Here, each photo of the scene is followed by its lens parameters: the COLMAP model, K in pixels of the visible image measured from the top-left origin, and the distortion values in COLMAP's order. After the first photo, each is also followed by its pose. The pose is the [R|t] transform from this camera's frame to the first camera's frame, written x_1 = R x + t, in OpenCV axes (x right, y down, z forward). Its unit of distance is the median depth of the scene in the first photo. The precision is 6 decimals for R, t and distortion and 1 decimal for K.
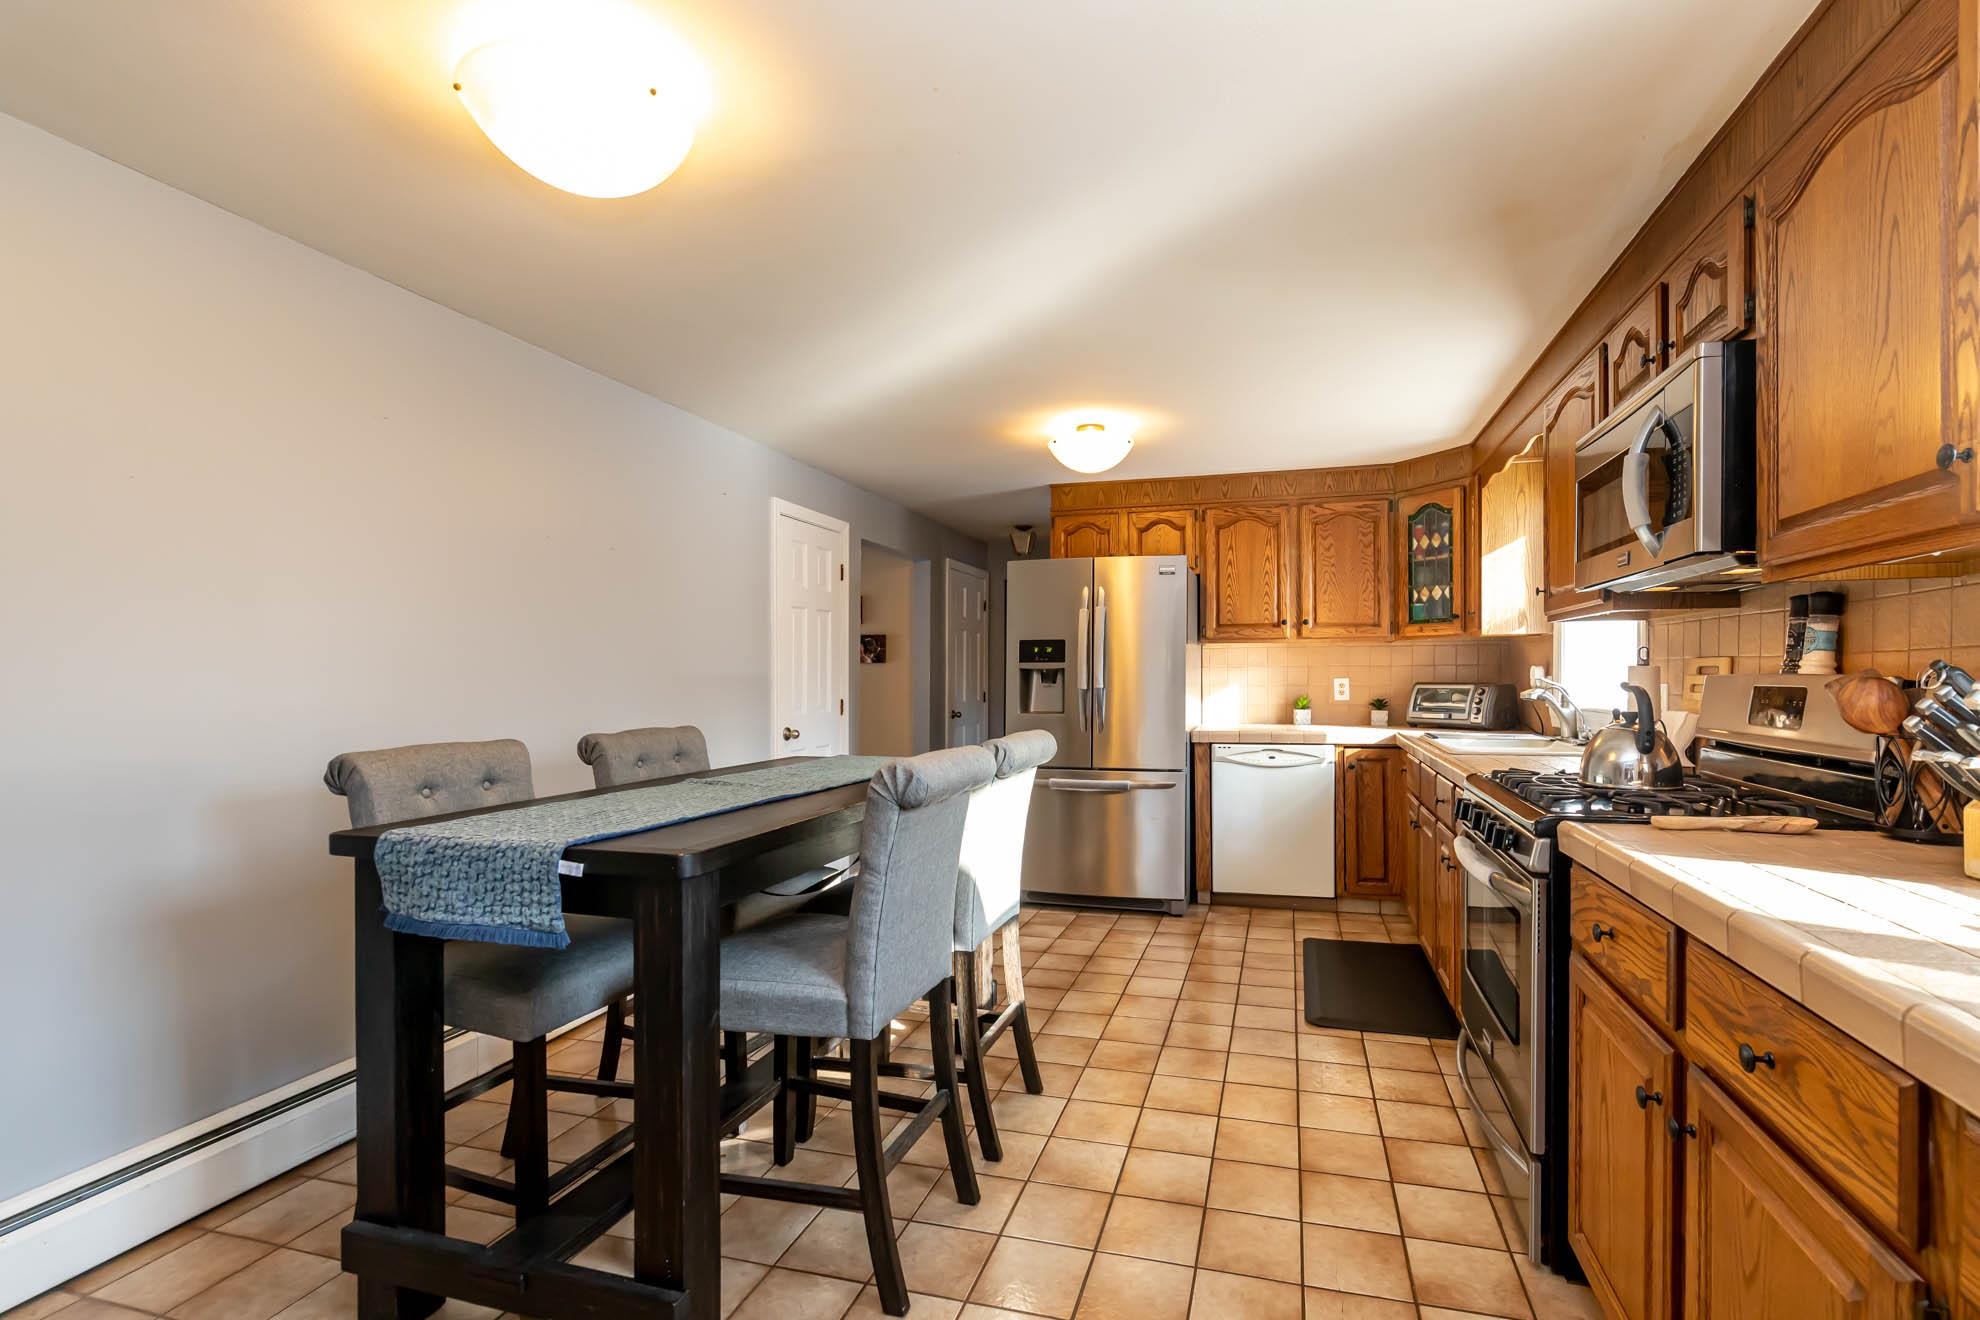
lens RADIAL K [[856.2, 0, 1058.2], [0, 856.2, 681.7], [0, 0, 1]] dist [0.001139, -0.000388]
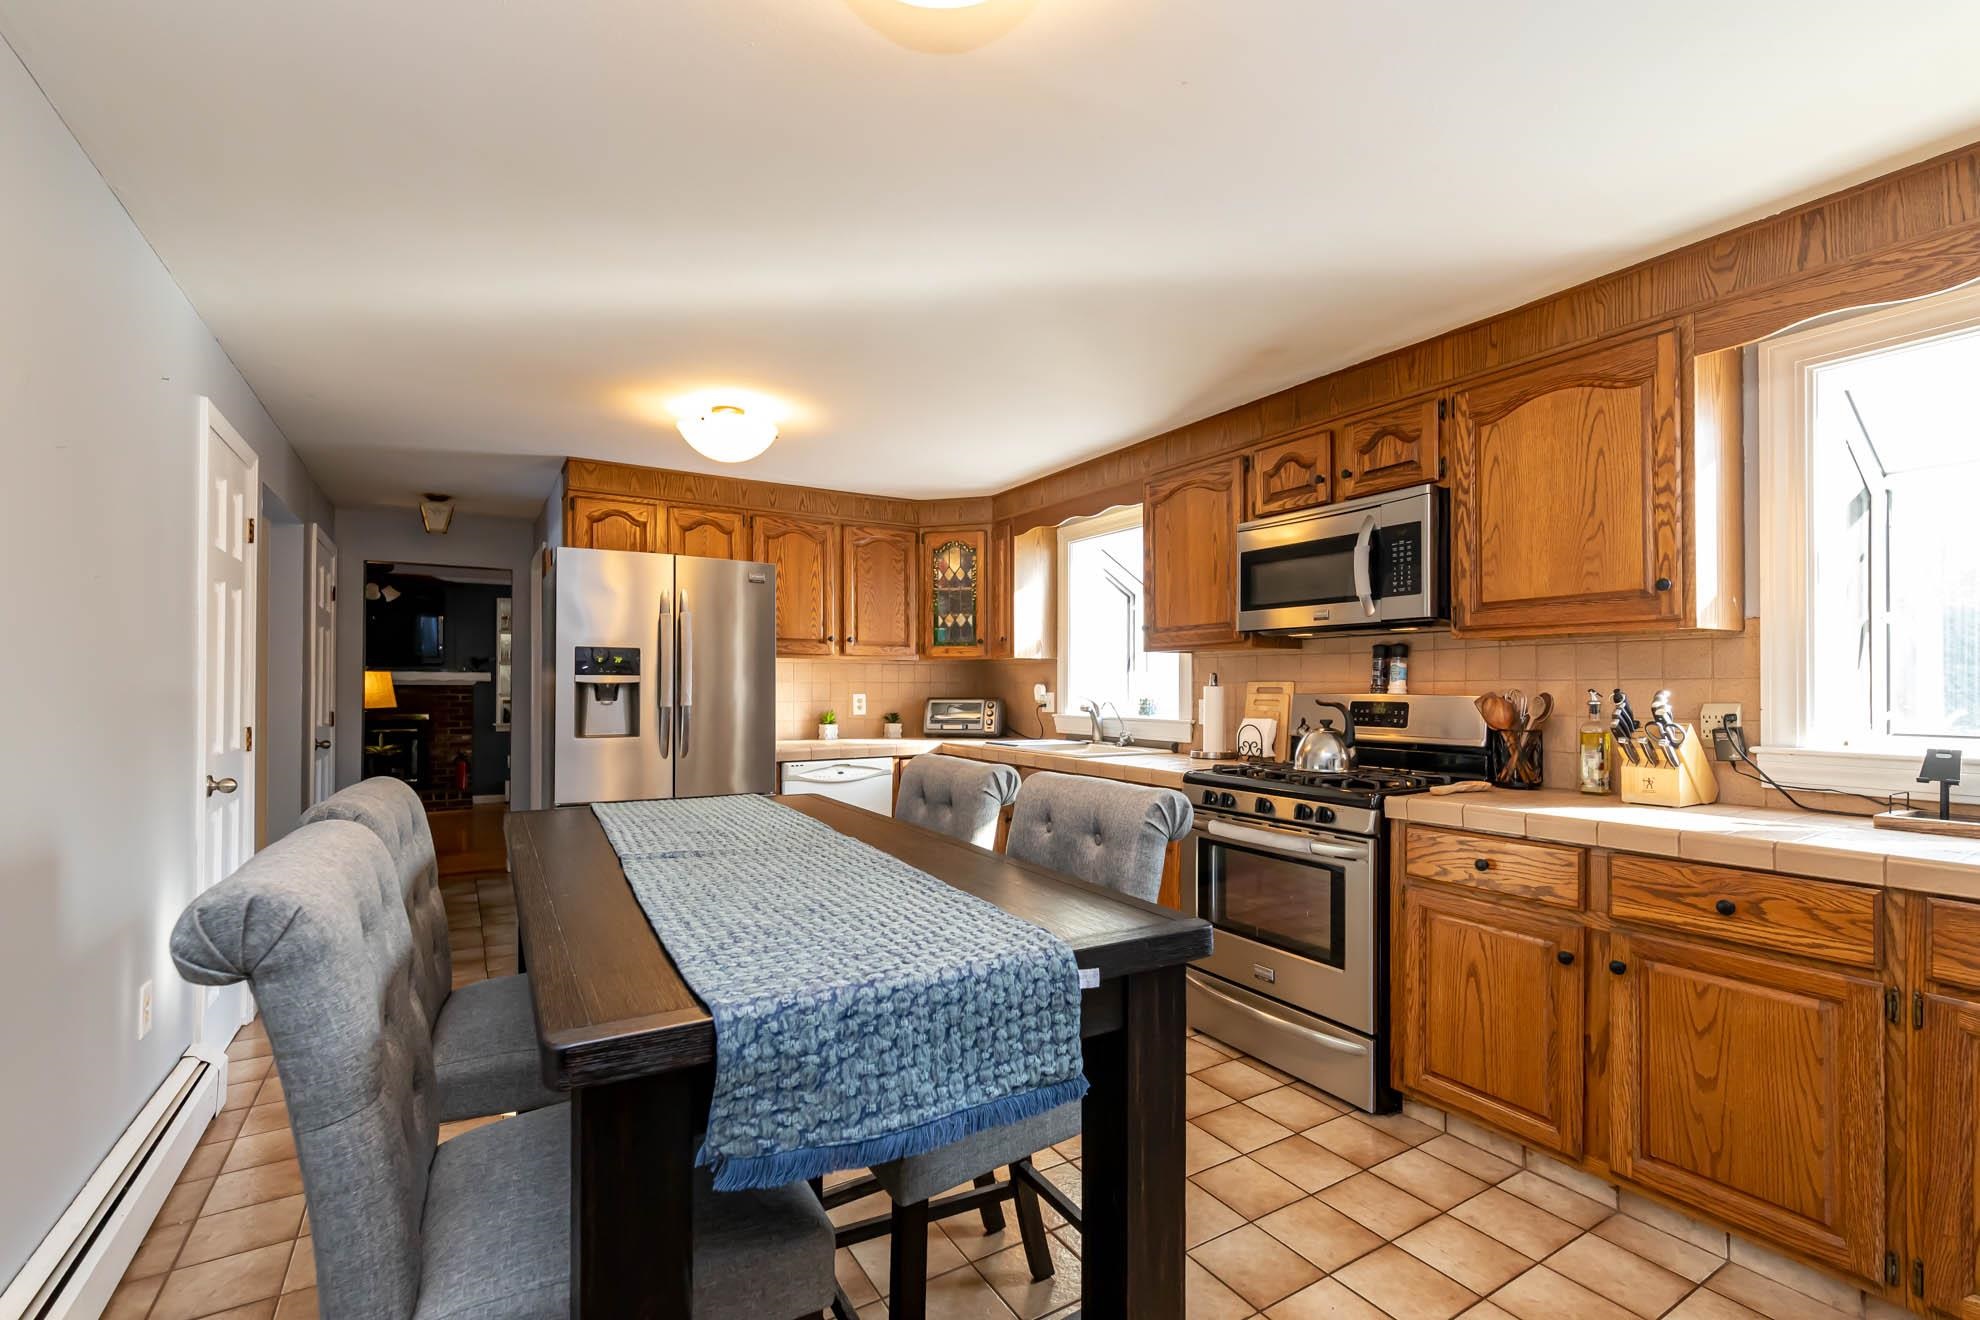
lens RADIAL K [[856.2, 0, 955.4], [0, 856.2, 681.0], [0, 0, 1]] dist [0.001139, -0.000388]
pose [[0.712730, 0.010158, 0.701365, -0.367106], [0.001167, 0.999877, -0.015668, -0.003824], [-0.701438, 0.011986, 0.712630, 0.187062]]
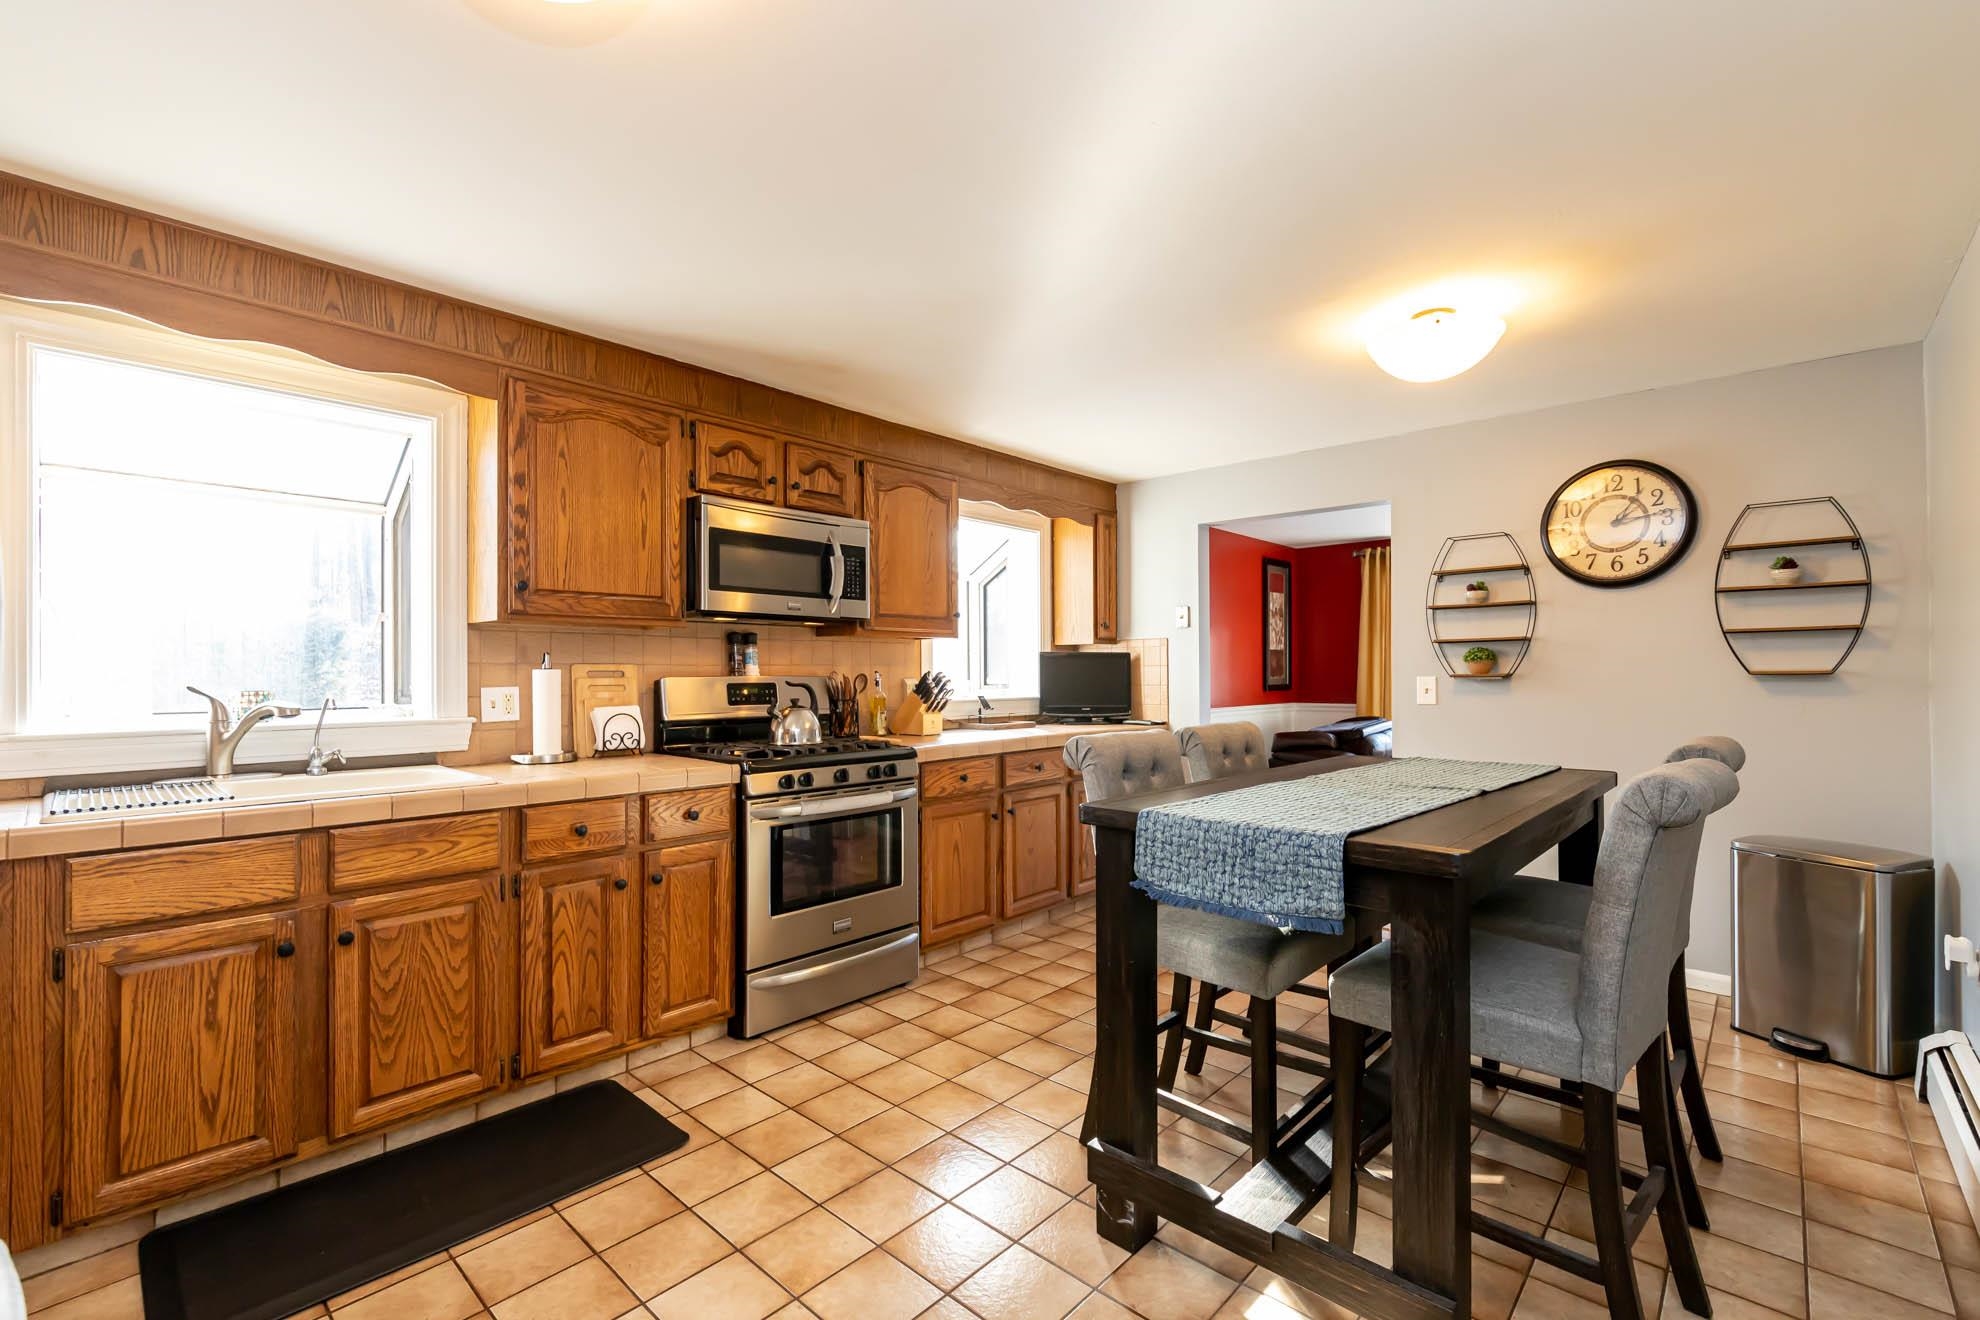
lens RADIAL K [[856.2, 0, 1003.2], [0, 856.2, 664.8], [0, 0, 1]] dist [0.001139, -0.000388]
pose [[-0.887968, 0.012408, 0.459739, -0.205031], [0.011841, 0.999921, -0.004118, -0.008206], [-0.459753, 0.001787, -0.888045, 1.042196]]
